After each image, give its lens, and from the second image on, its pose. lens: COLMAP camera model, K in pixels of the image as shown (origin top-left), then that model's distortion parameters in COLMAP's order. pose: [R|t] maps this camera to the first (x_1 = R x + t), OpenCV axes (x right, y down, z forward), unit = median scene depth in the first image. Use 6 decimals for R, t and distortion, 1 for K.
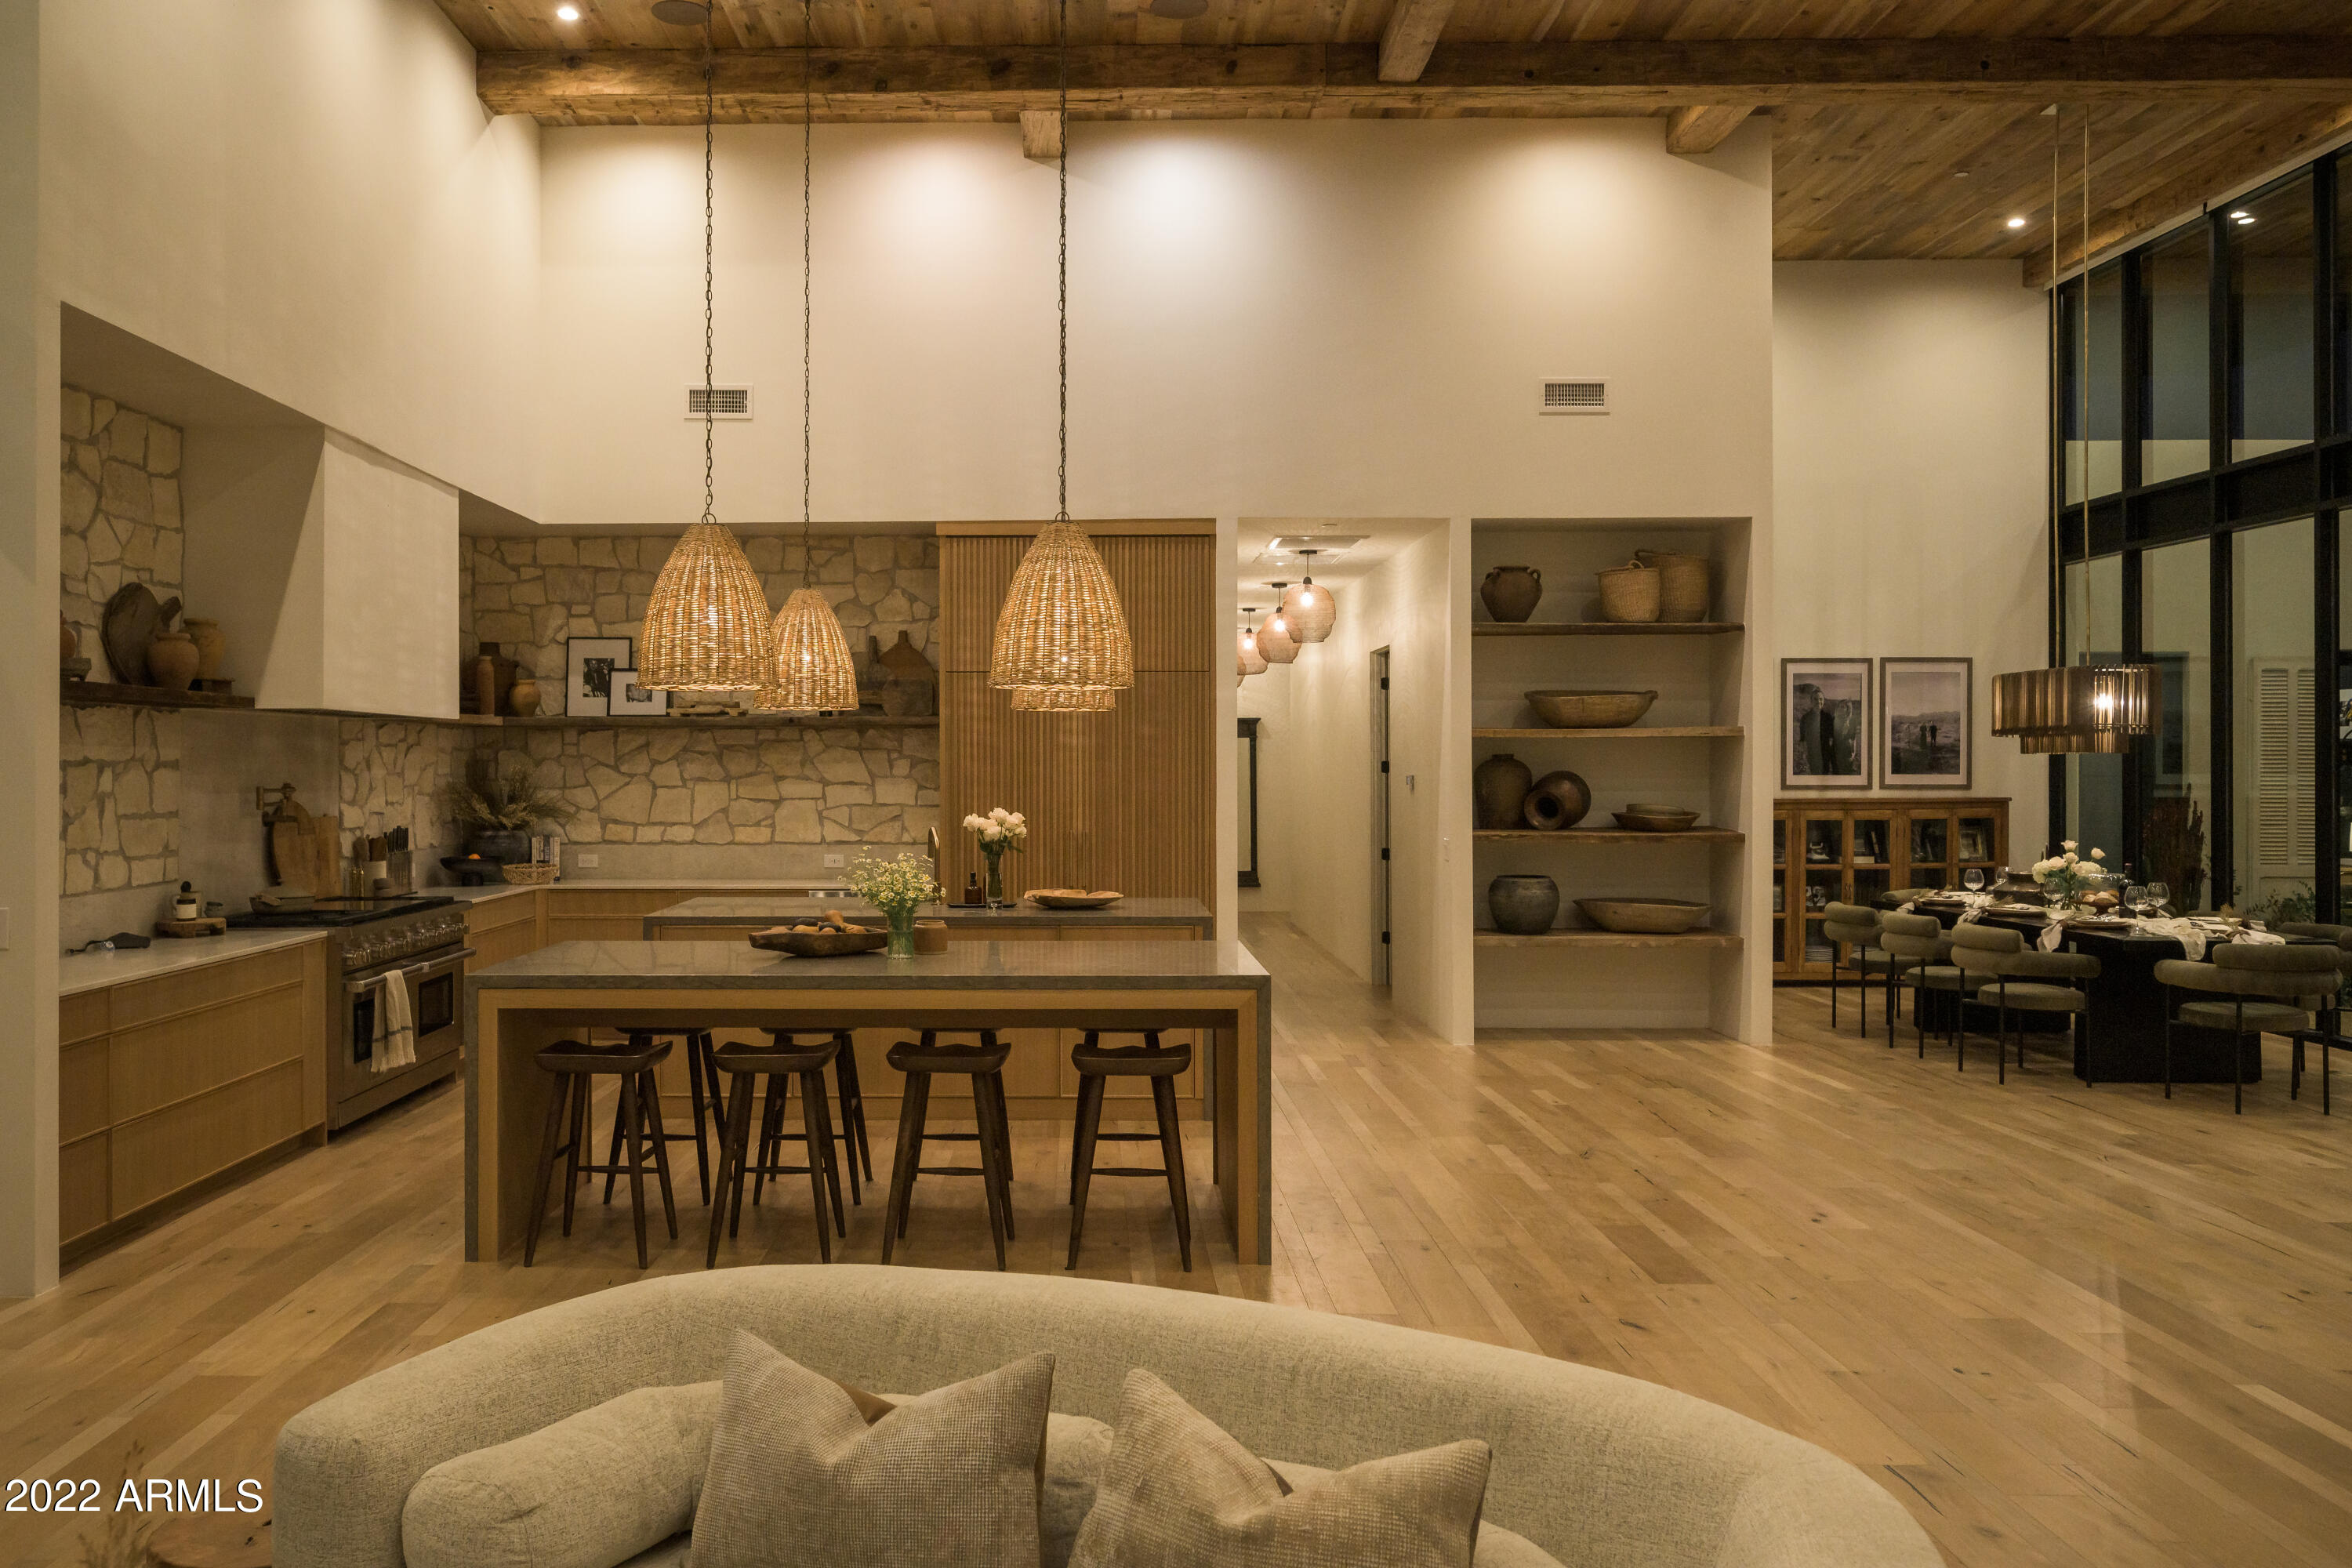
lens RADIAL K [[1784.6, 0, 1050.9], [0, 1784.6, 758.7], [0, 0, 1]] dist [0.007204, -0.008078]
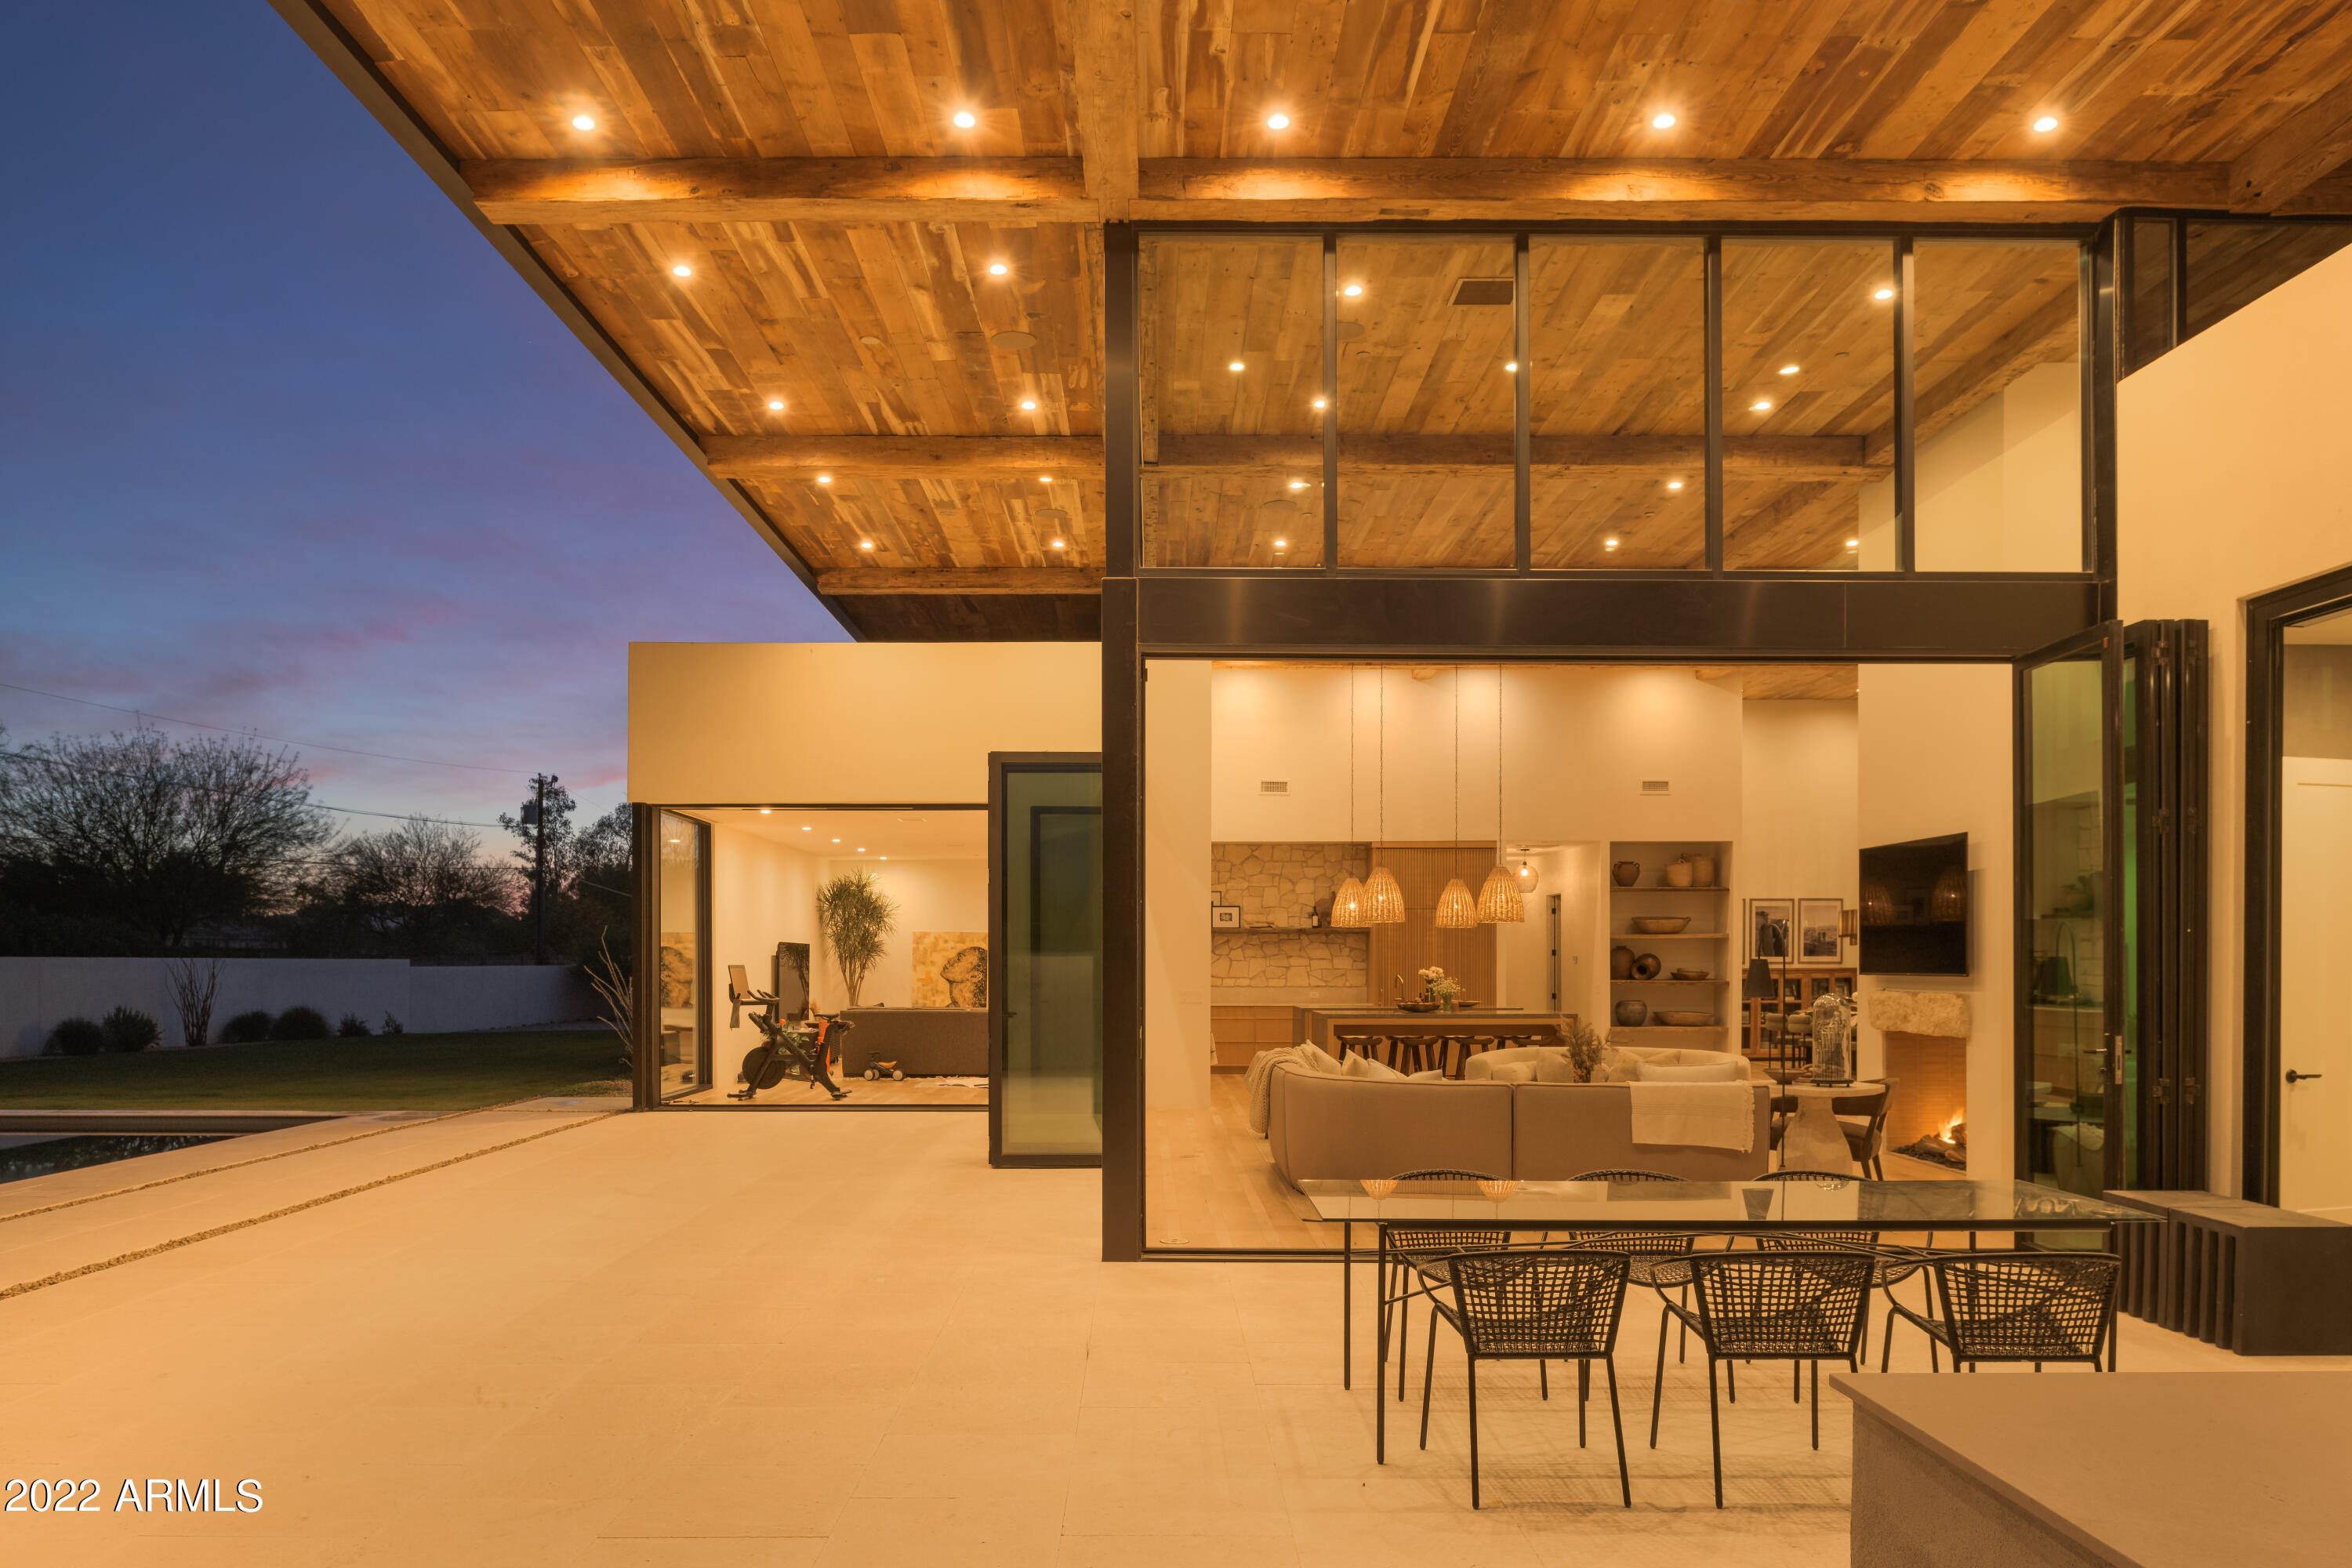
lens RADIAL K [[1612.1, 0, 1156.4], [0, 1612.1, 967.2], [0, 0, 1]] dist [-0.014325, -0.005946]
pose [[0.999791, 0.000421, 0.020416, -0.370084], [-0.000573, 0.999972, 0.007445, 0.009683], [-0.020412, -0.007455, 0.999764, -0.999030]]
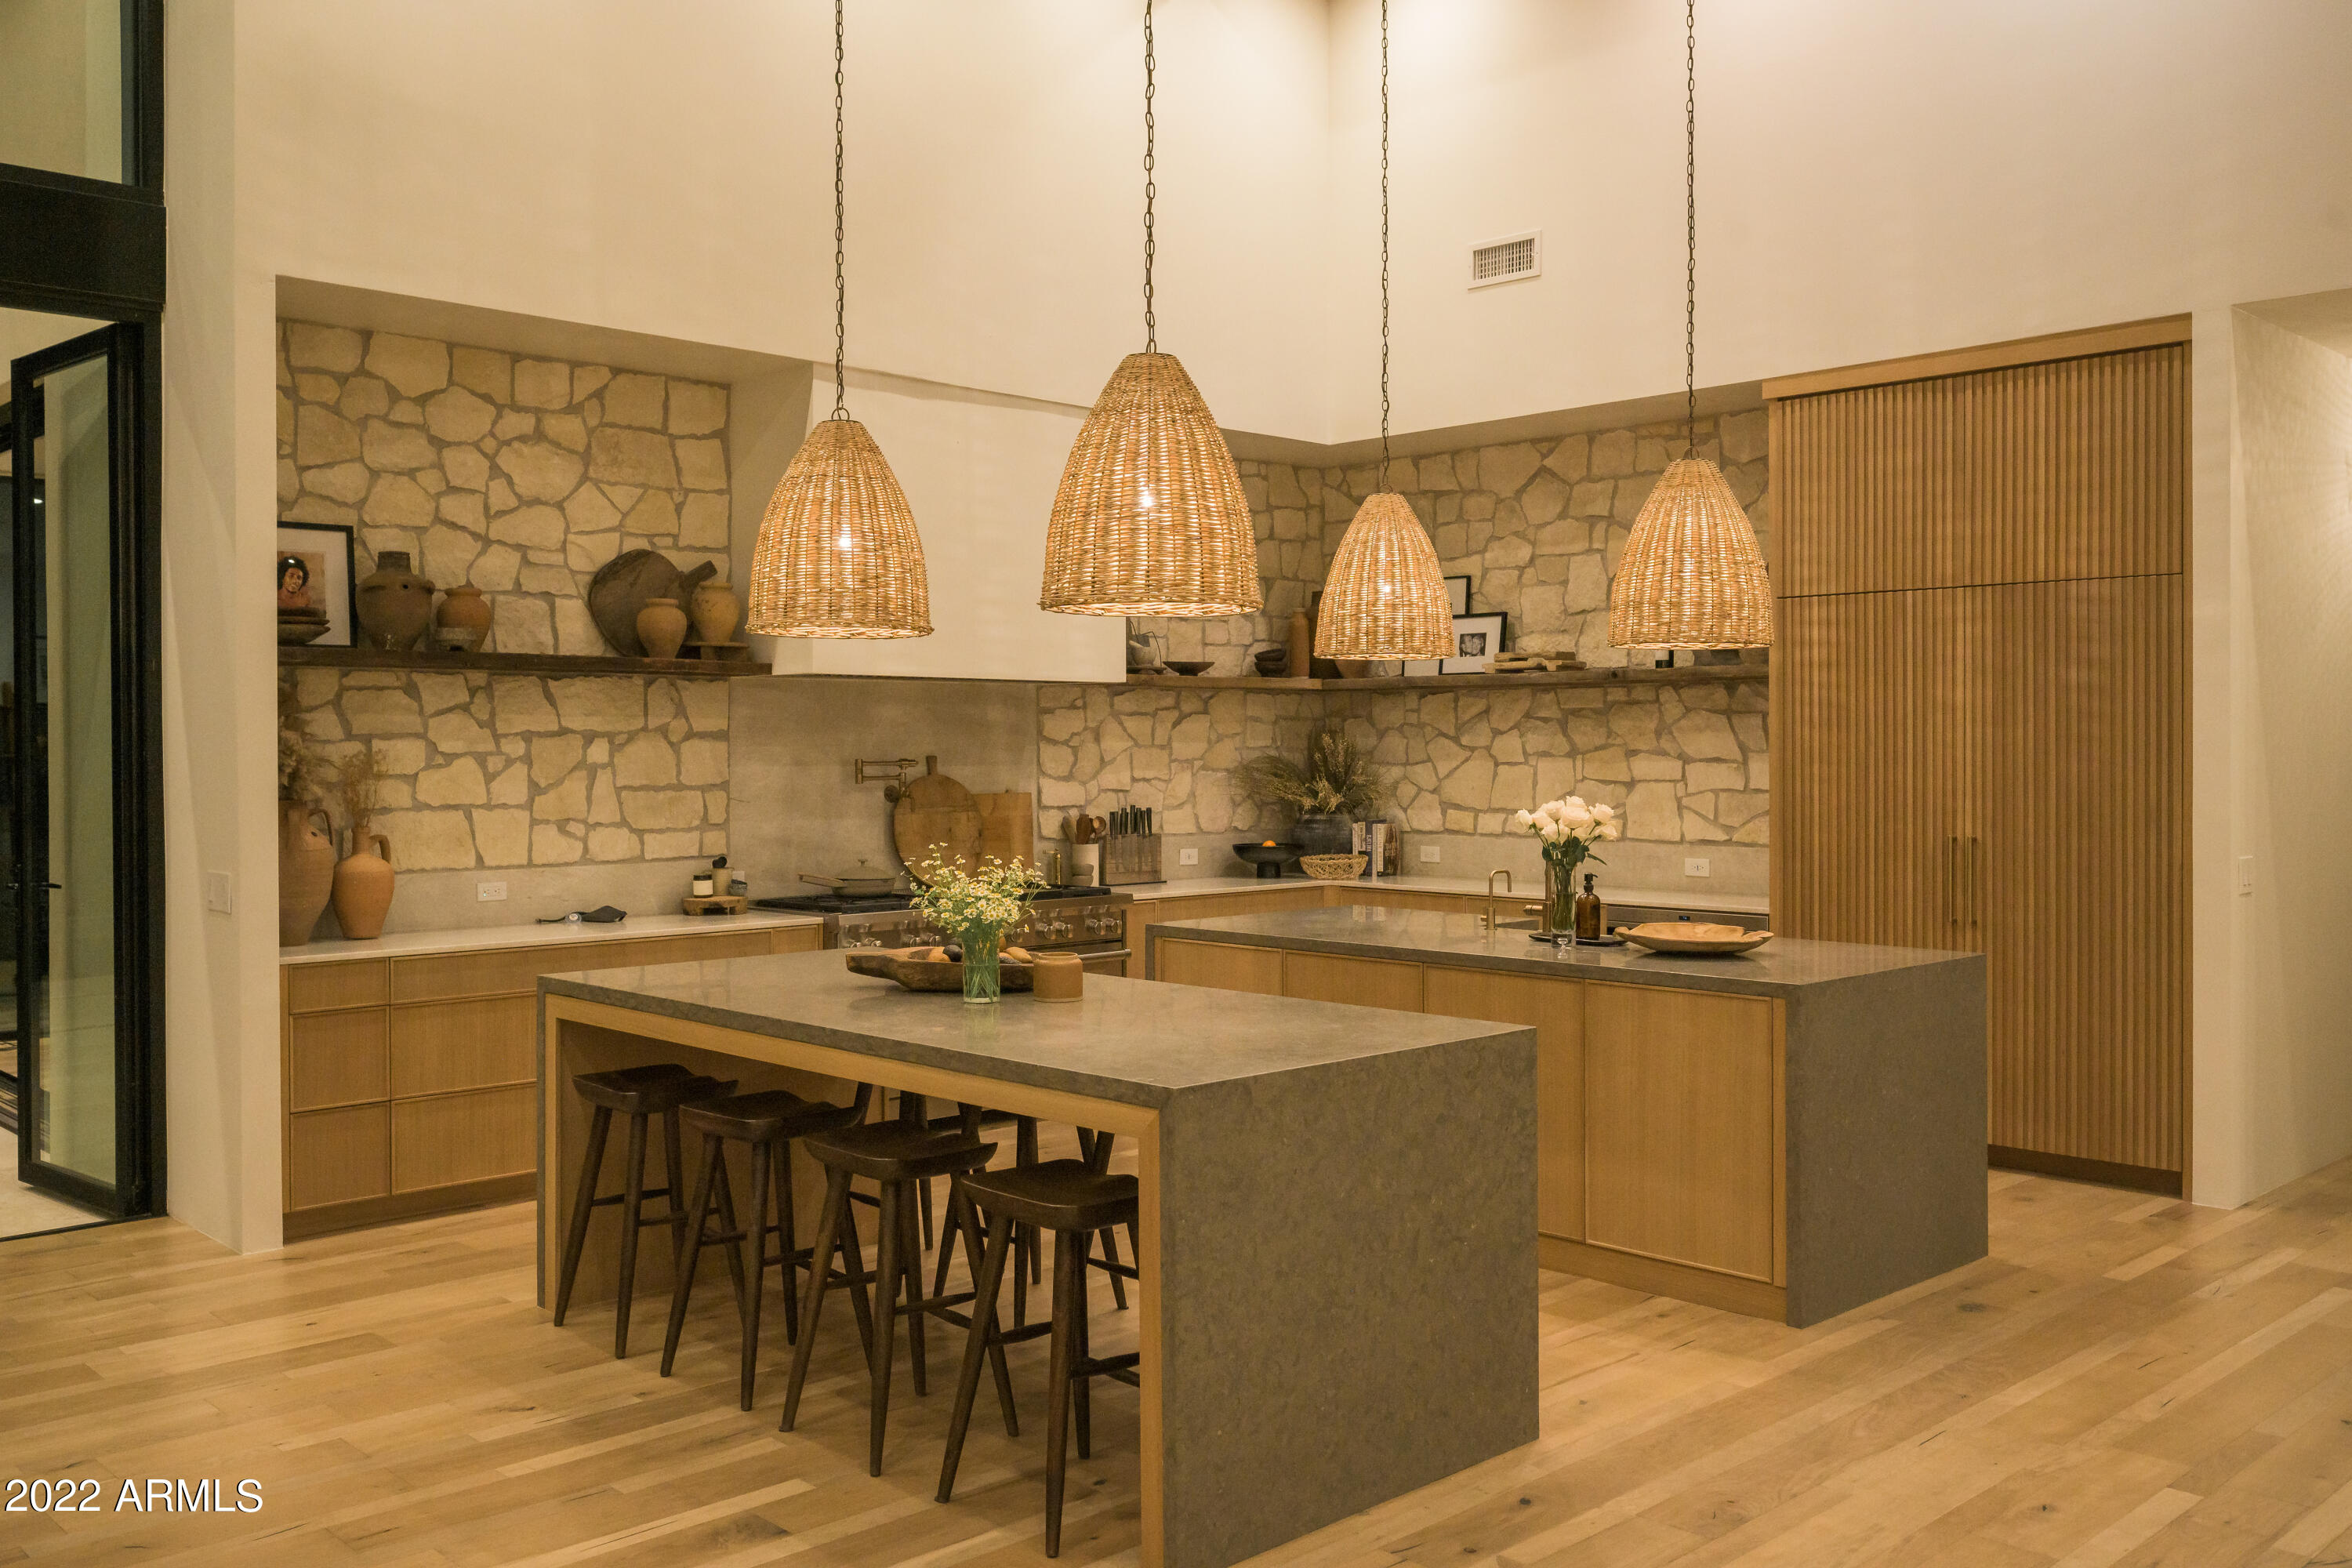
lens RADIAL K [[1983.6, 0, 1182.5], [0, 1983.6, 750.9], [0, 0, 1]] dist [0.001477, 0.000809]
pose [[0.708594, 0.001496, -0.705615, 0.313137], [0.004293, 0.999970, 0.006432, 0.004218], [0.705603, -0.007587, 0.708567, 0.295731]]
